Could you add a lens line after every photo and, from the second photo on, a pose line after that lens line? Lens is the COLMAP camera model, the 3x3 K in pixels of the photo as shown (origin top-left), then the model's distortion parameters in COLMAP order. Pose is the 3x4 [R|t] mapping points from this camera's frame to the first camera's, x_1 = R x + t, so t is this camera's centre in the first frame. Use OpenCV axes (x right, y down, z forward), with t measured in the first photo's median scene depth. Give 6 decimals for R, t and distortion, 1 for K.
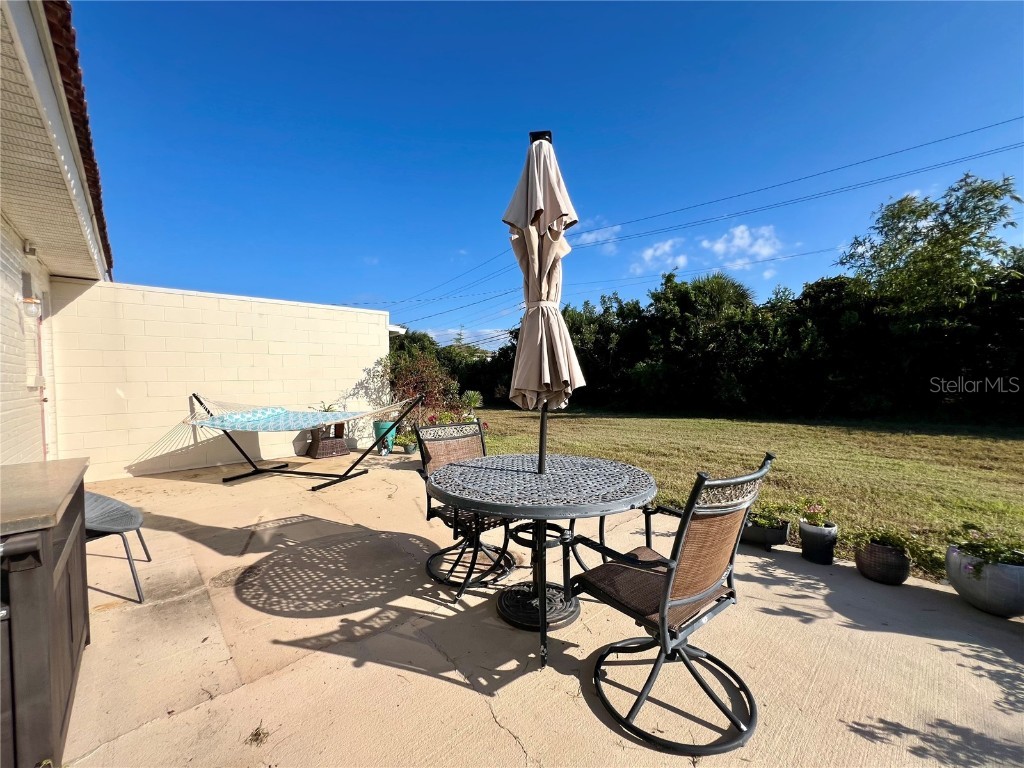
lens RADIAL K [[409.1, 0, 512.4], [0, 409.1, 384.7], [0, 0, 1]] dist [-0.008406, -0.000072]
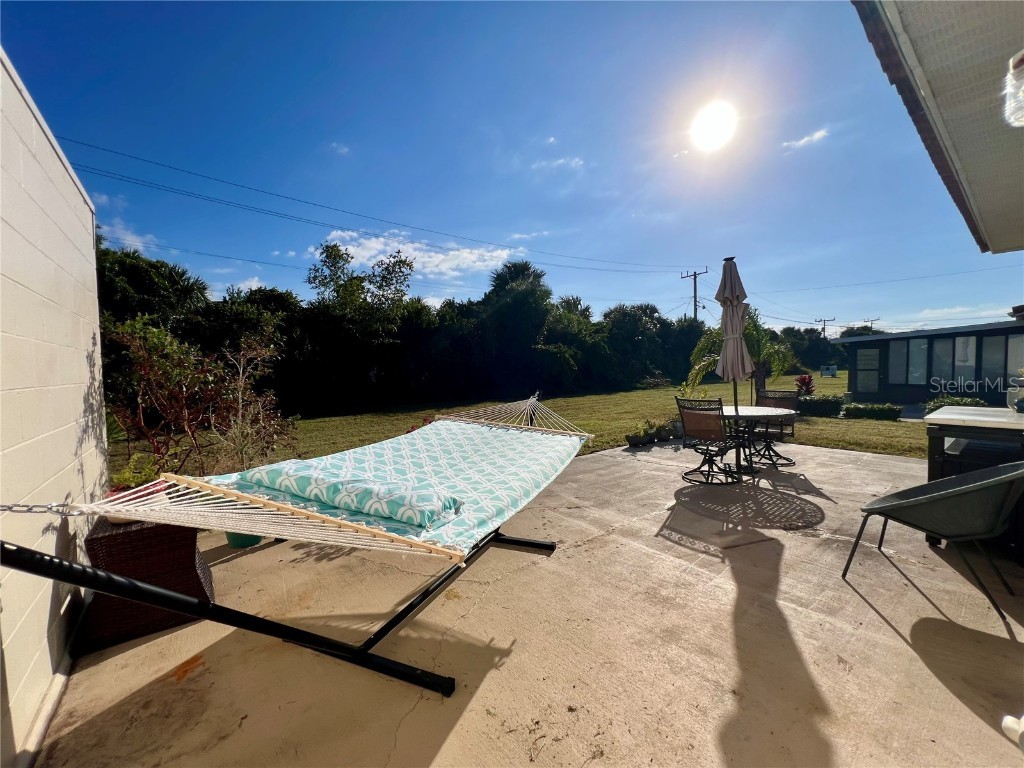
lens RADIAL K [[409.1, 0, 511.7], [0, 409.1, 386.5], [0, 0, 1]] dist [-0.008406, -0.000072]
pose [[0.083680, -0.032975, 0.995947, -2.148179], [0.037017, 0.998865, 0.029962, -0.025300], [-0.995805, 0.034360, 0.084806, 1.933079]]
